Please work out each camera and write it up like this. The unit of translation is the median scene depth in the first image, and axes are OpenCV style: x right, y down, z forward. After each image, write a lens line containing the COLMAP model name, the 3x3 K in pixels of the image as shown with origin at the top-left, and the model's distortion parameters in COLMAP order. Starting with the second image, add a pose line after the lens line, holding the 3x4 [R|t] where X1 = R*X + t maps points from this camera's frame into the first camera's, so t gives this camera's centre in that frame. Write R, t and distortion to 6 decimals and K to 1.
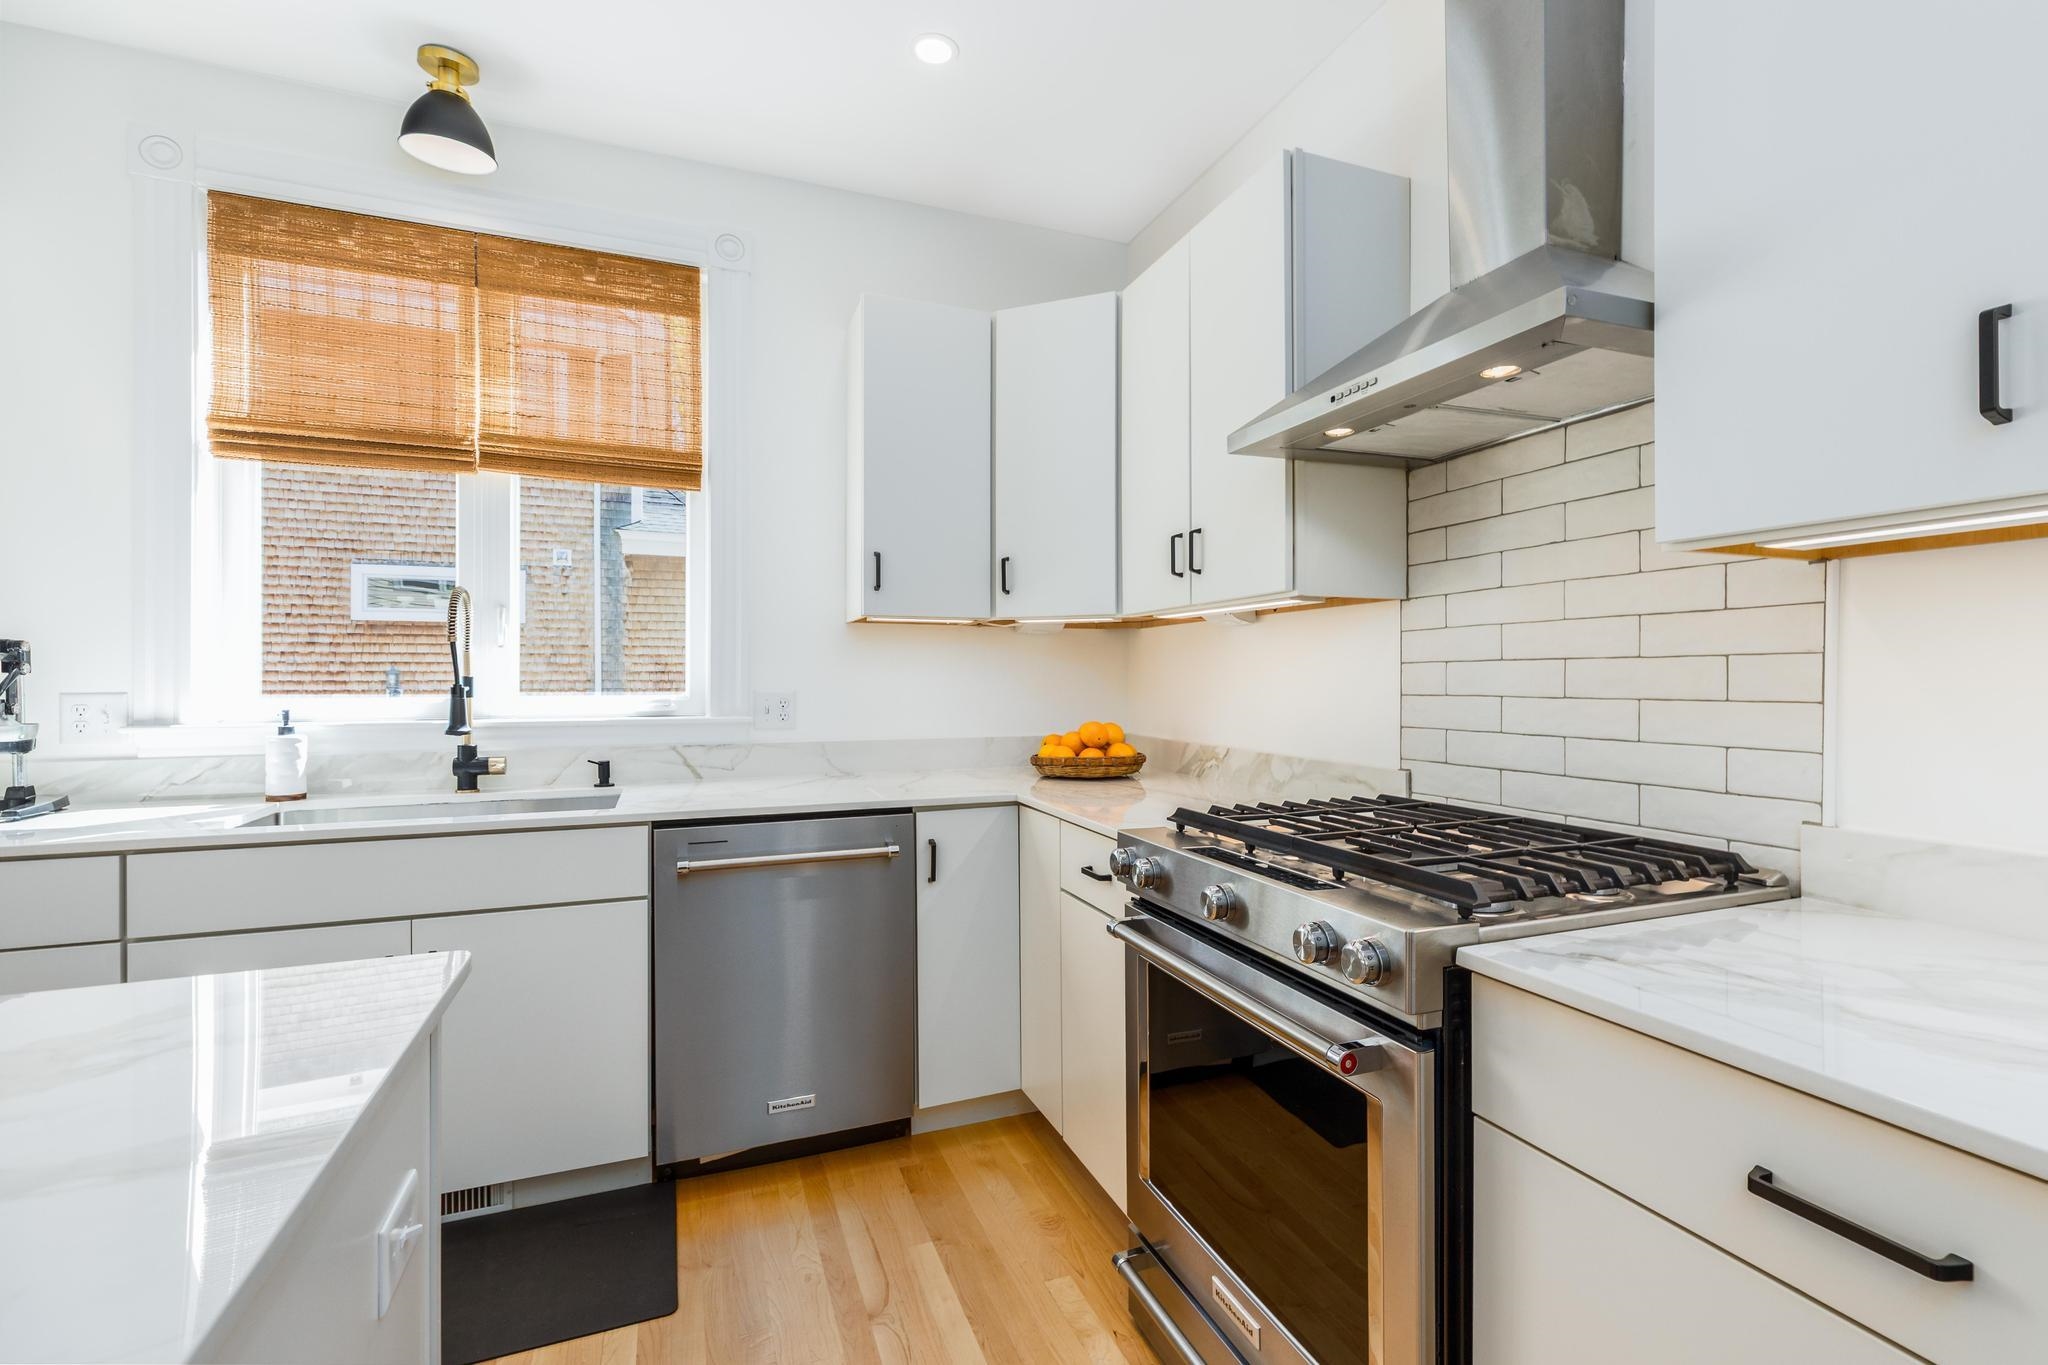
lens RADIAL K [[935.0, 0, 1055.8], [0, 935.0, 671.8], [0, 0, 1]] dist [0.015329, 0.000142]
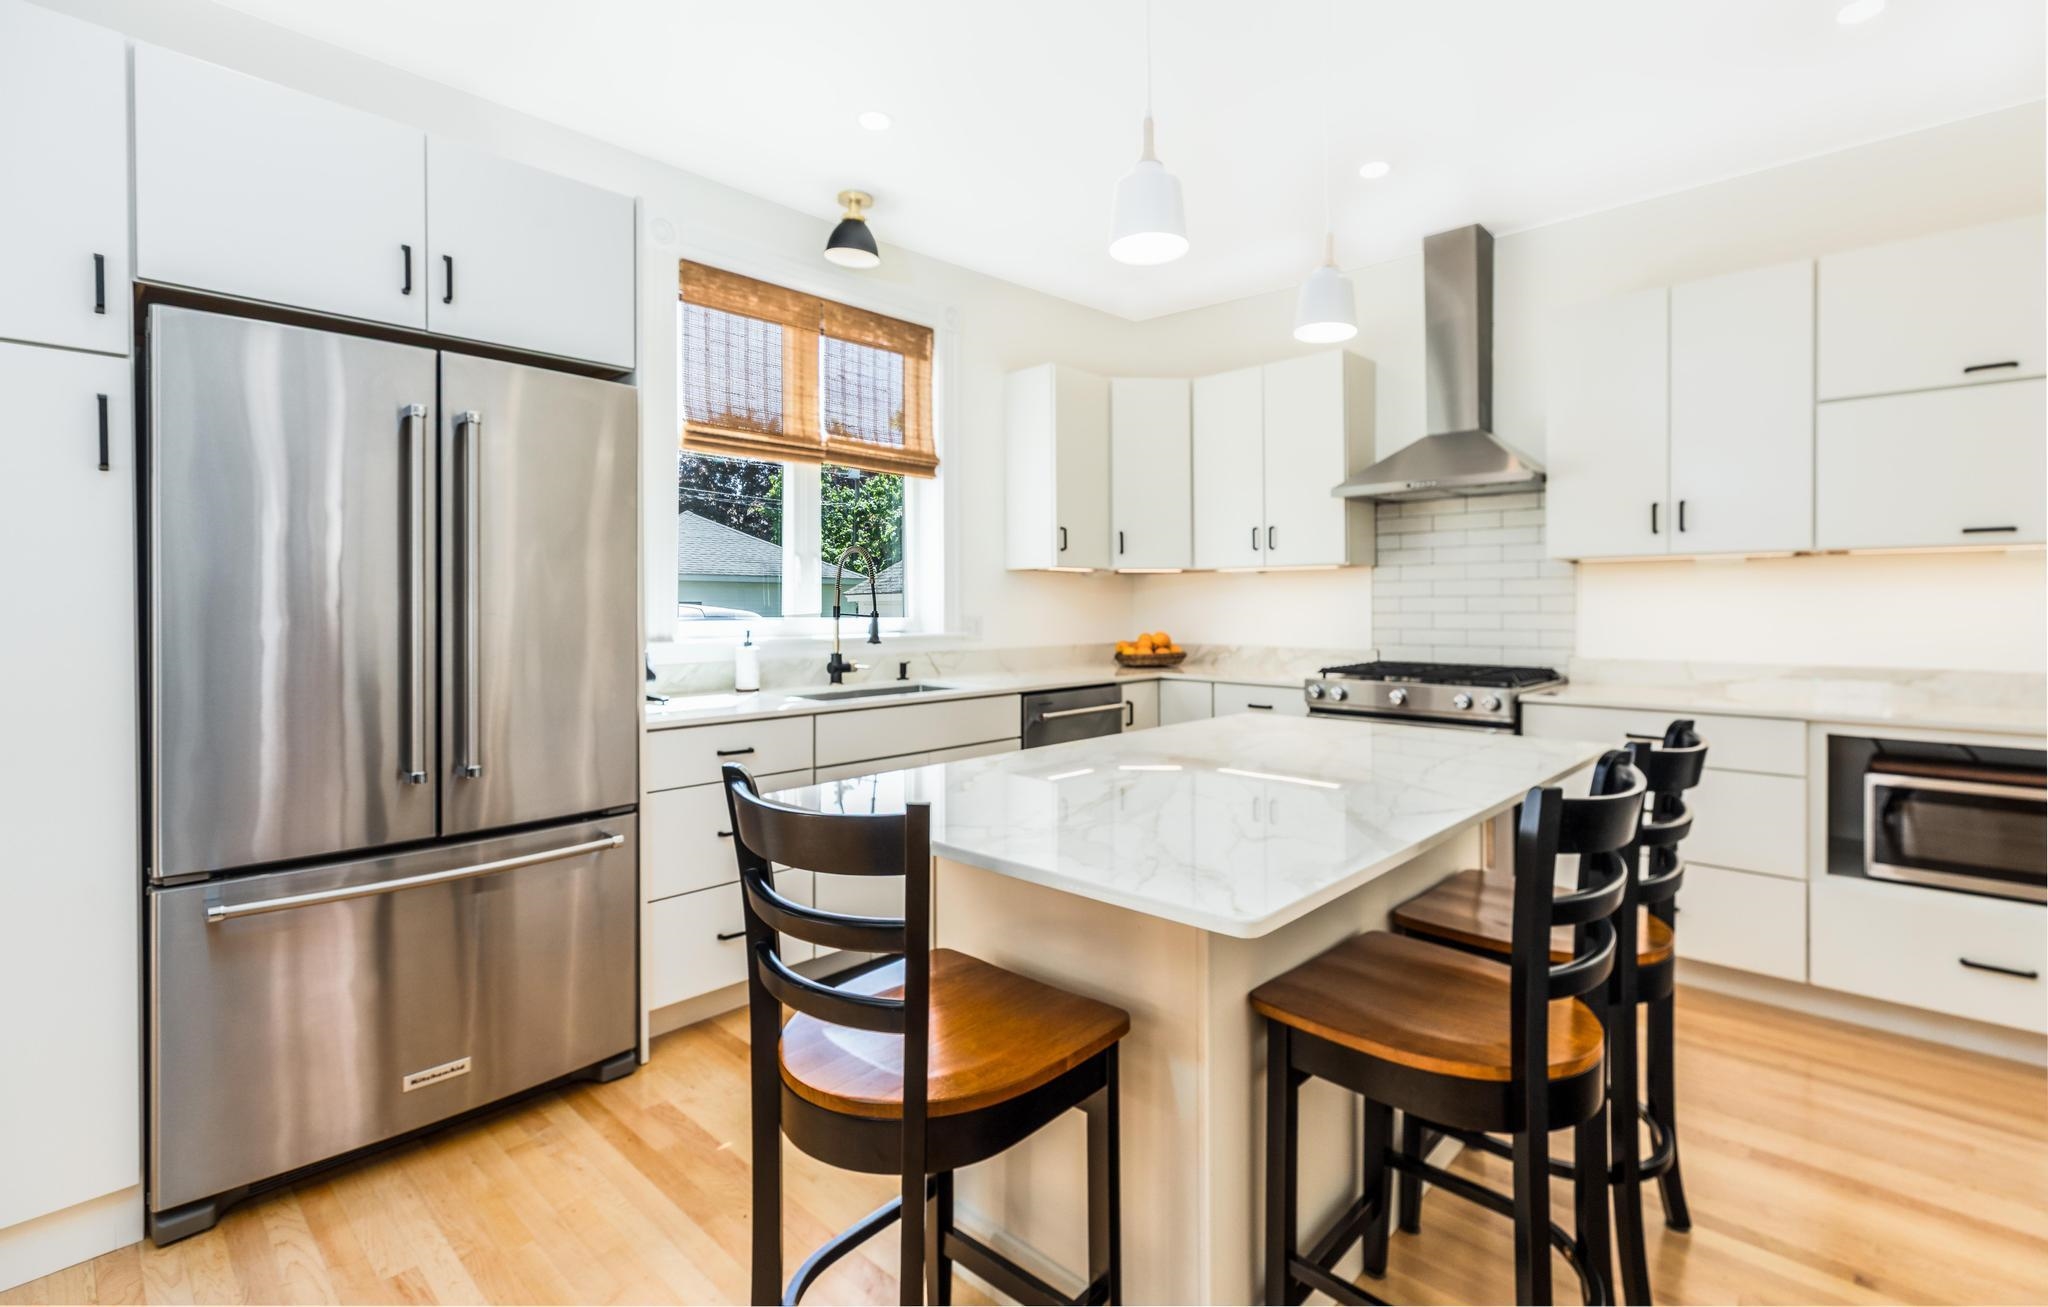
lens RADIAL K [[942.7, 0, 1019.3], [0, 942.7, 604.7], [0, 0, 1]] dist [-0.000941, -0.000057]
pose [[0.908560, -0.002720, 0.417745, -1.030670], [0.001067, 0.999991, 0.004191, -0.002875], [-0.417752, -0.003362, 0.908555, -0.475844]]
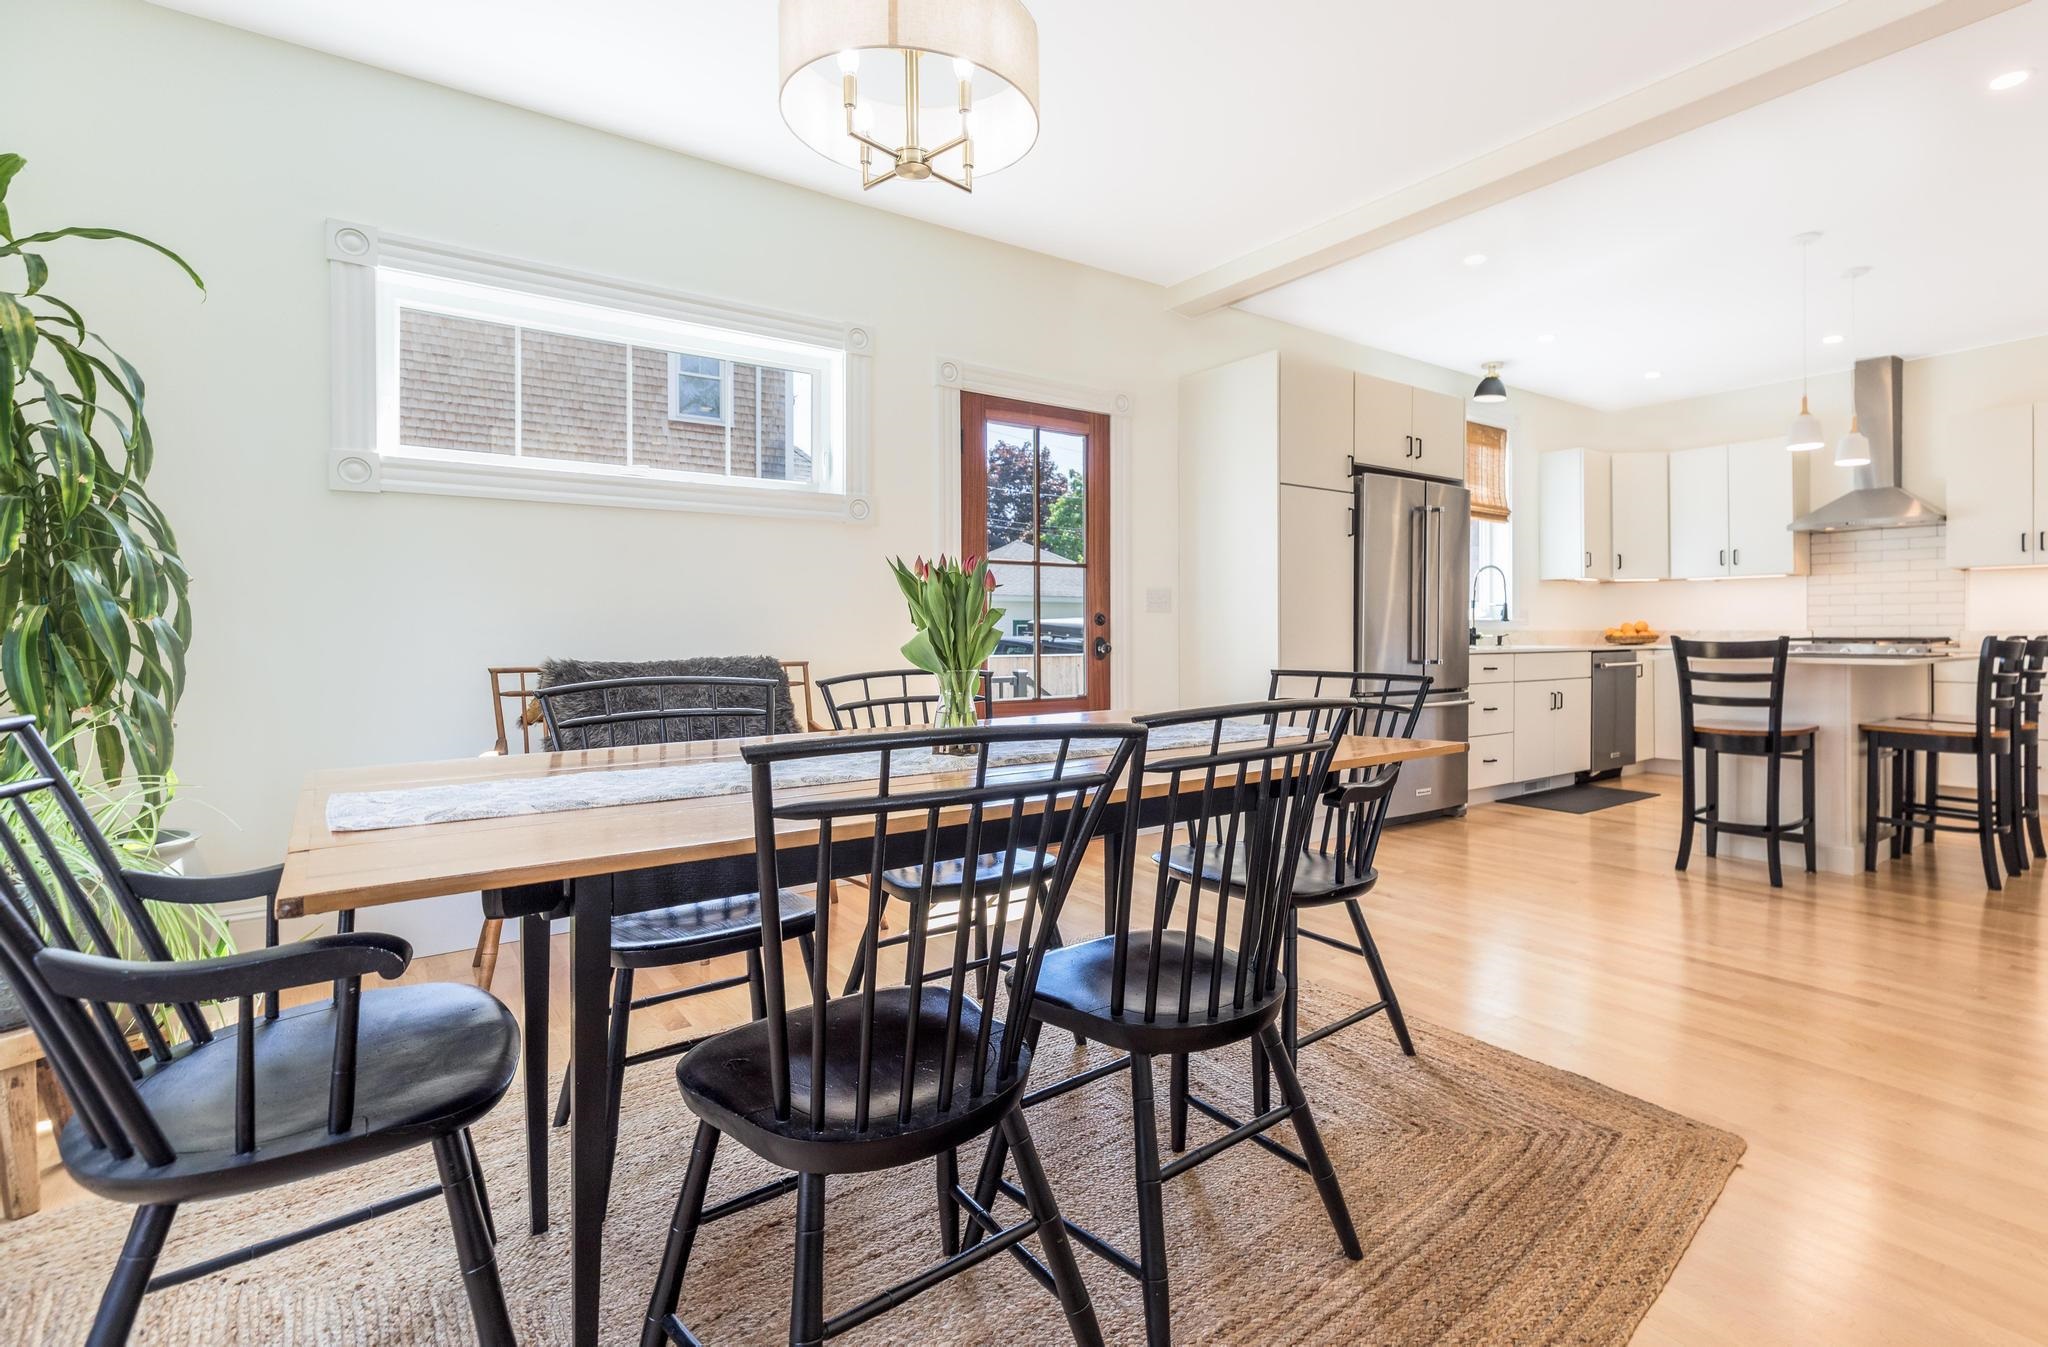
lens RADIAL K [[1008.1, 0, 1027.8], [0, 1008.1, 628.2], [0, 0, 1]] dist [-0.002439, -0.000648]
pose [[0.968519, -0.000166, 0.248939, -2.565121], [-0.000243, 0.999999, 0.001612, 0.081060], [-0.248939, -0.001622, 0.968518, -1.376389]]
